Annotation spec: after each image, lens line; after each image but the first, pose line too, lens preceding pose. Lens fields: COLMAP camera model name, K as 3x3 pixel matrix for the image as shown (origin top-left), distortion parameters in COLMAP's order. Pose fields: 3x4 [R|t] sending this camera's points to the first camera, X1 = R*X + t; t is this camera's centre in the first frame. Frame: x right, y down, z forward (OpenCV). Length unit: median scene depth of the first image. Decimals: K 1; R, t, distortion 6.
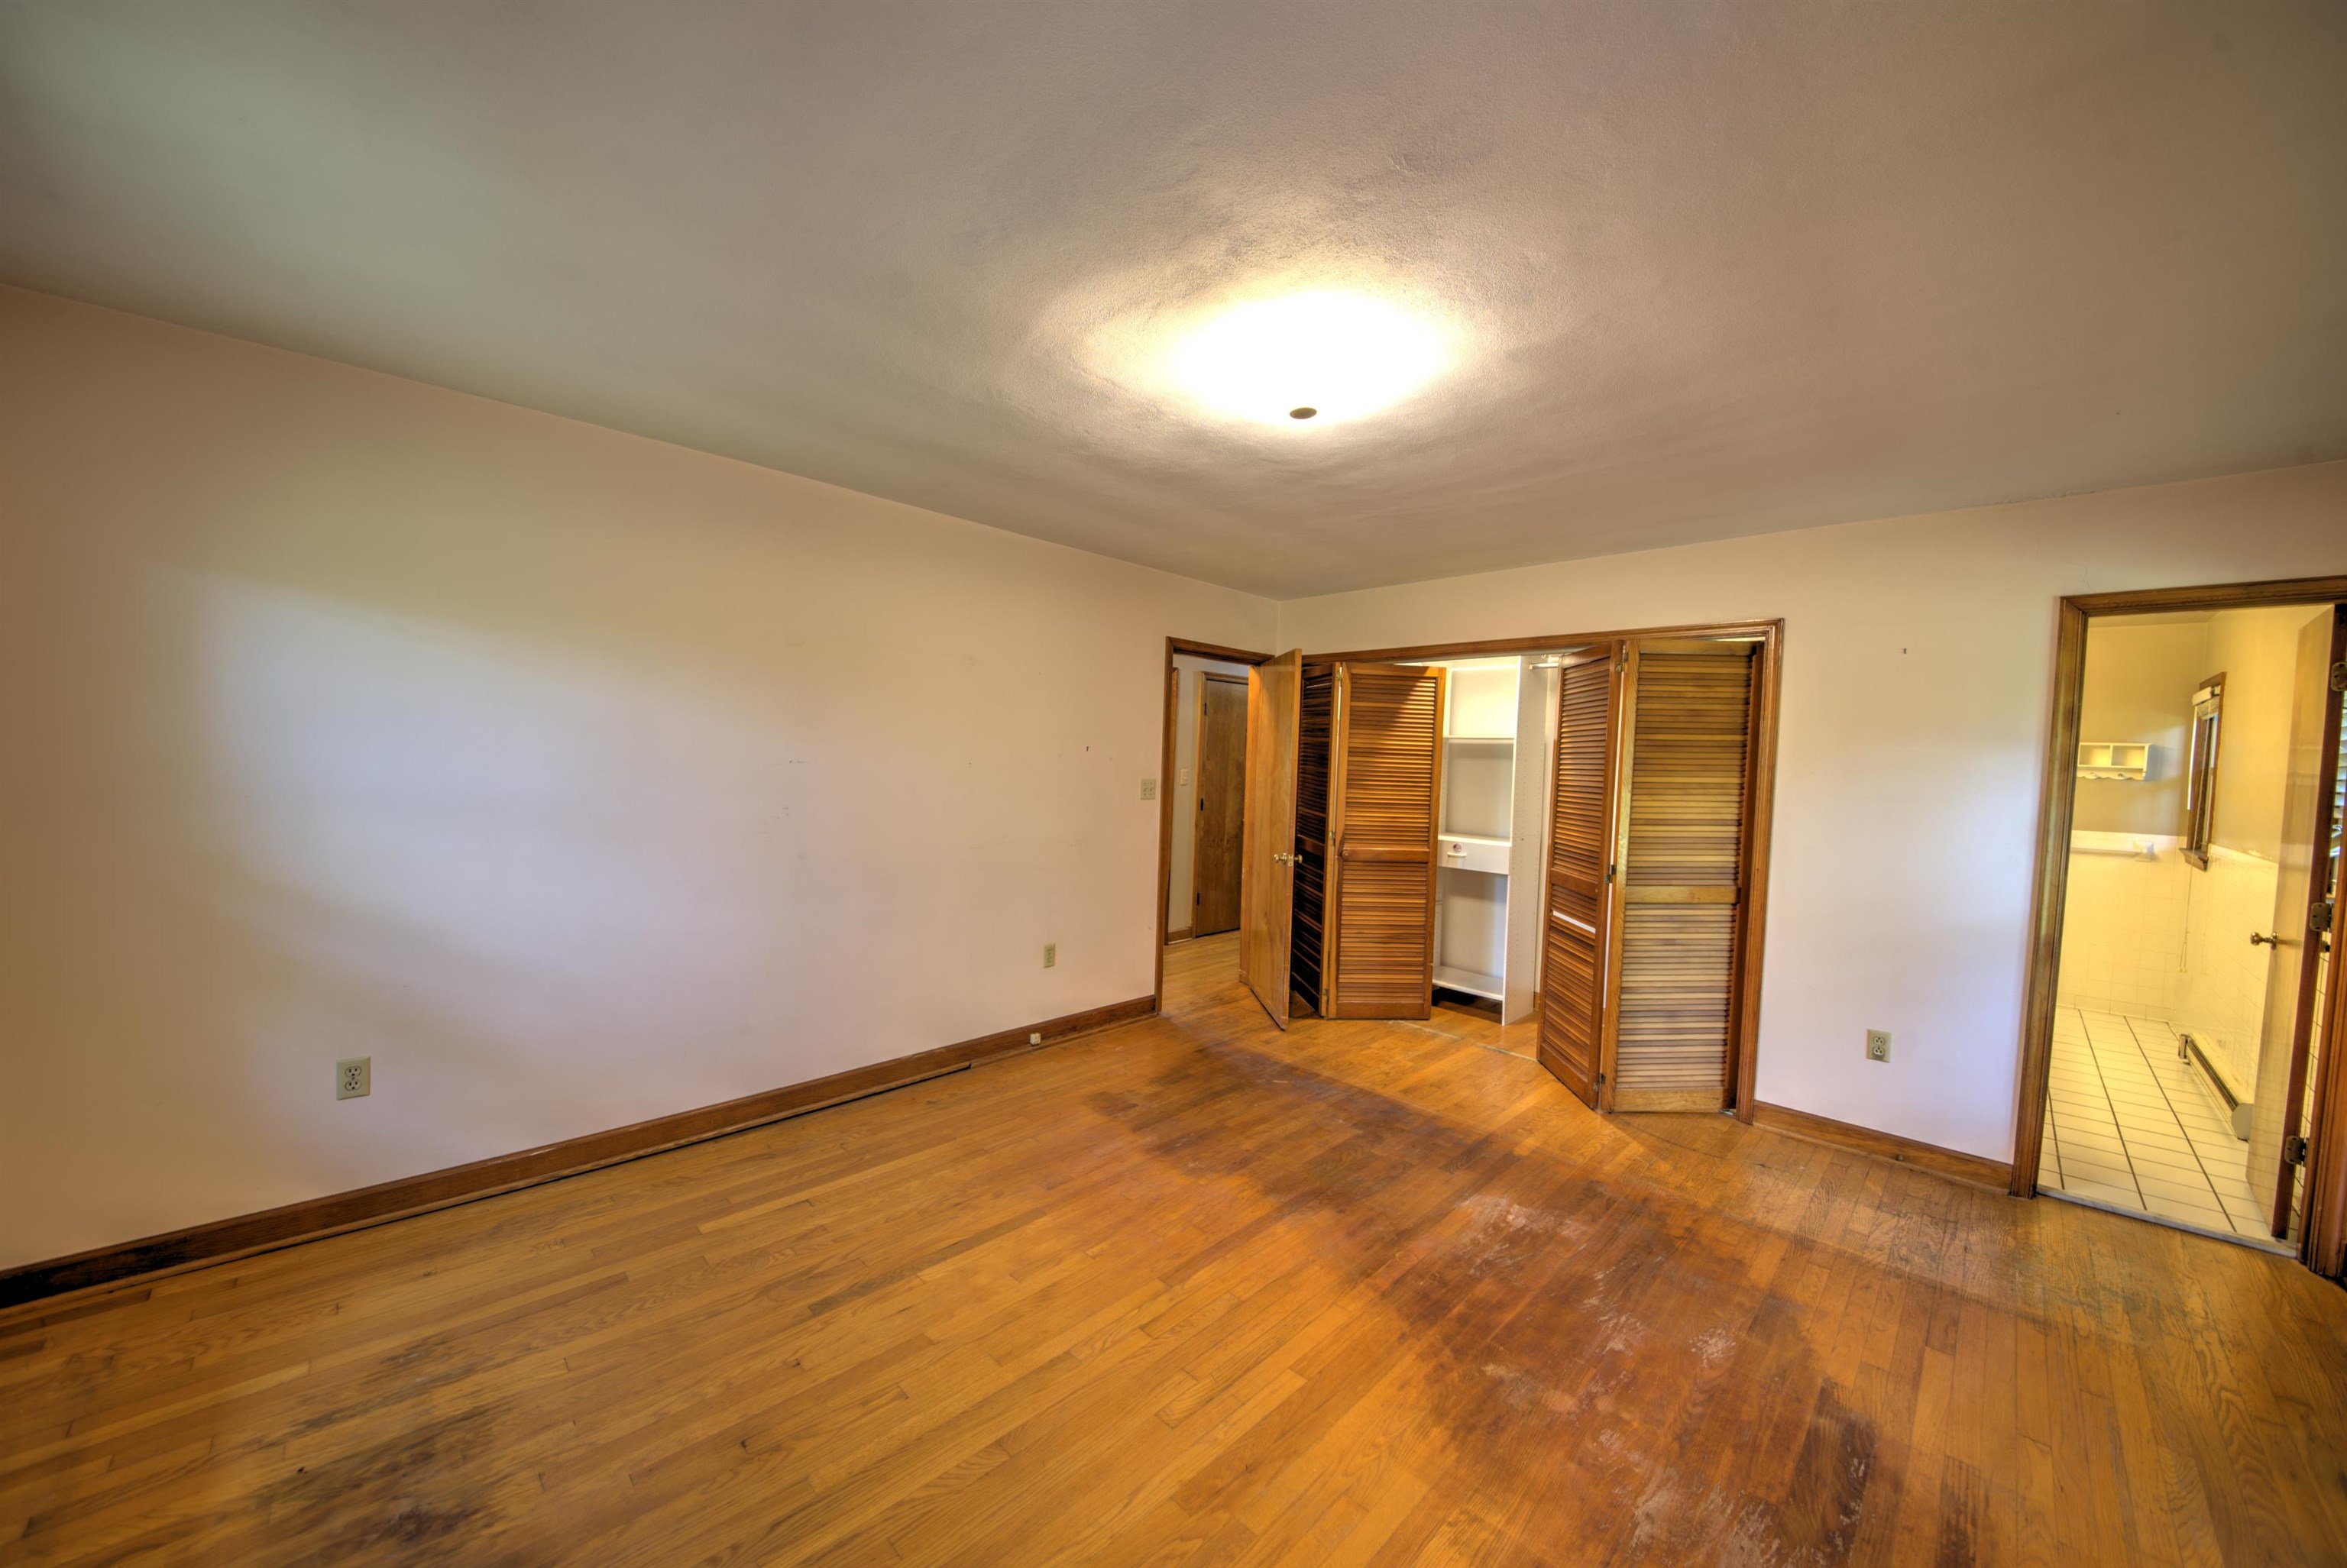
lens RADIAL K [[864.4, 0, 1179.8], [0, 864.4, 806.6], [0, 0, 1]] dist [-0.019880, -0.000140]
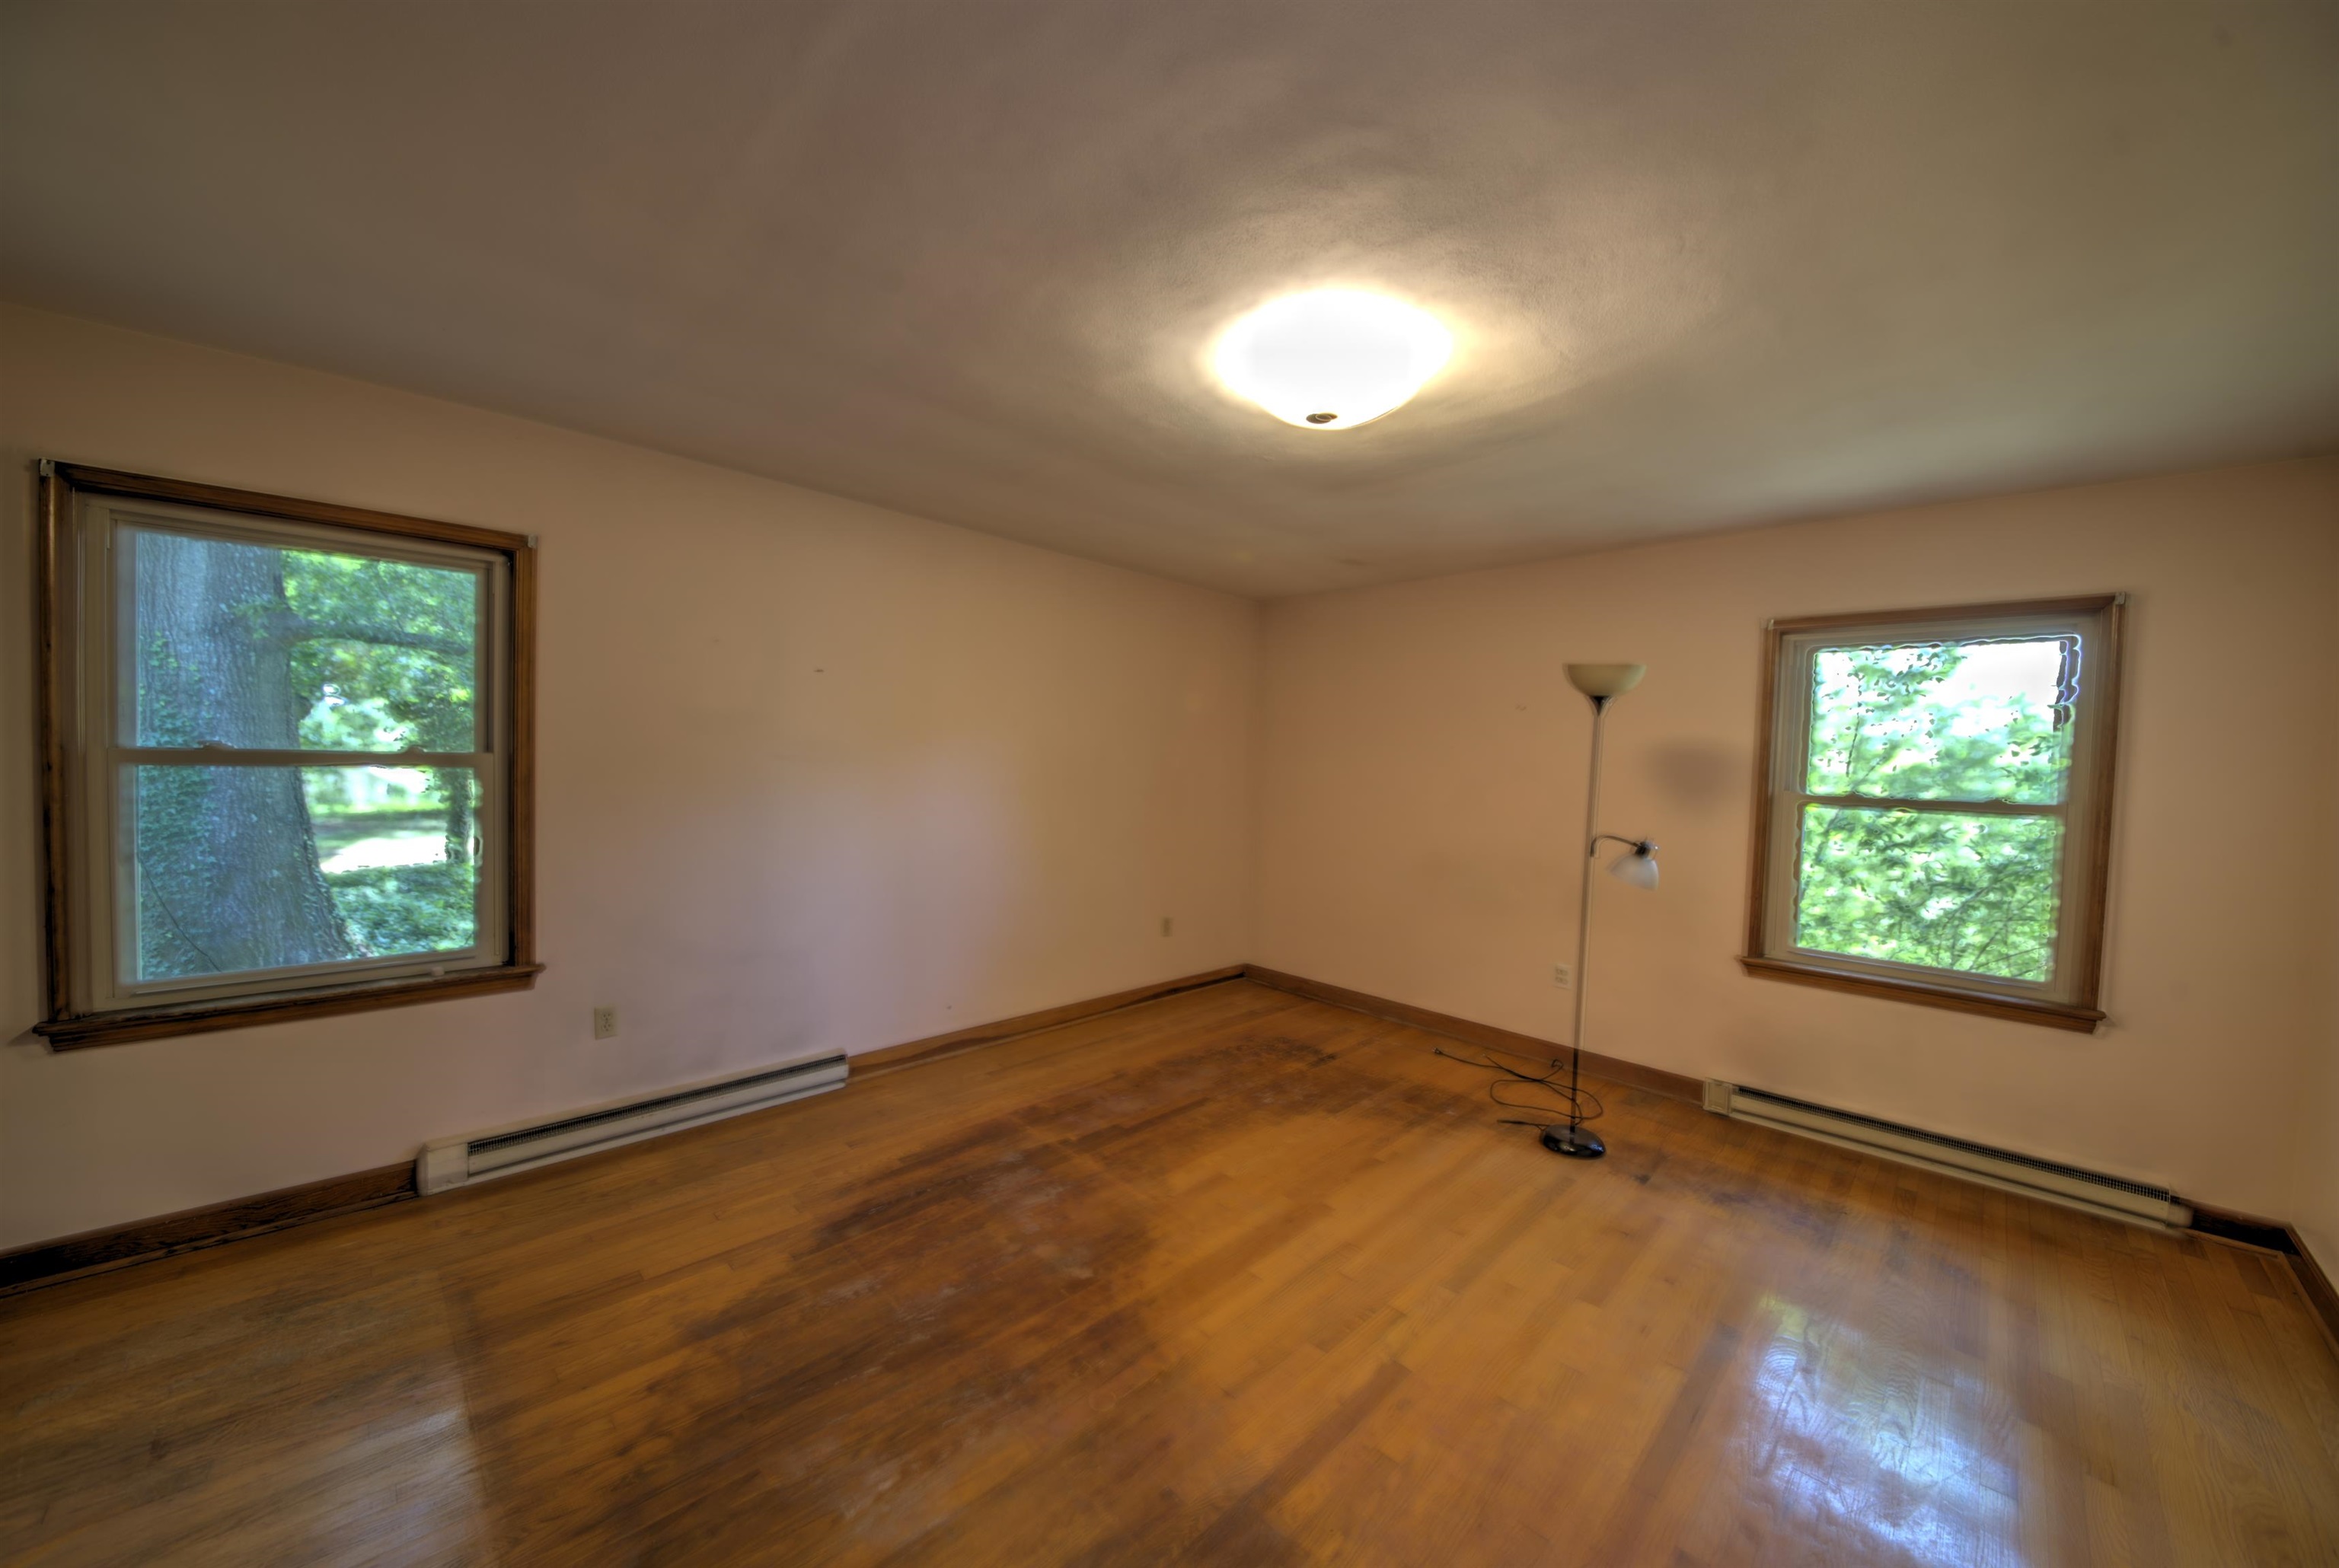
lens RADIAL K [[820.6, 0, 1172.3], [0, 820.6, 785.8], [0, 0, 1]] dist [0.006485, -0.010015]
pose [[-0.997427, -0.071637, -0.002906, 0.284471], [-0.071615, 0.993551, 0.087907, -0.100159], [-0.003410, 0.087889, -0.996124, 1.966005]]
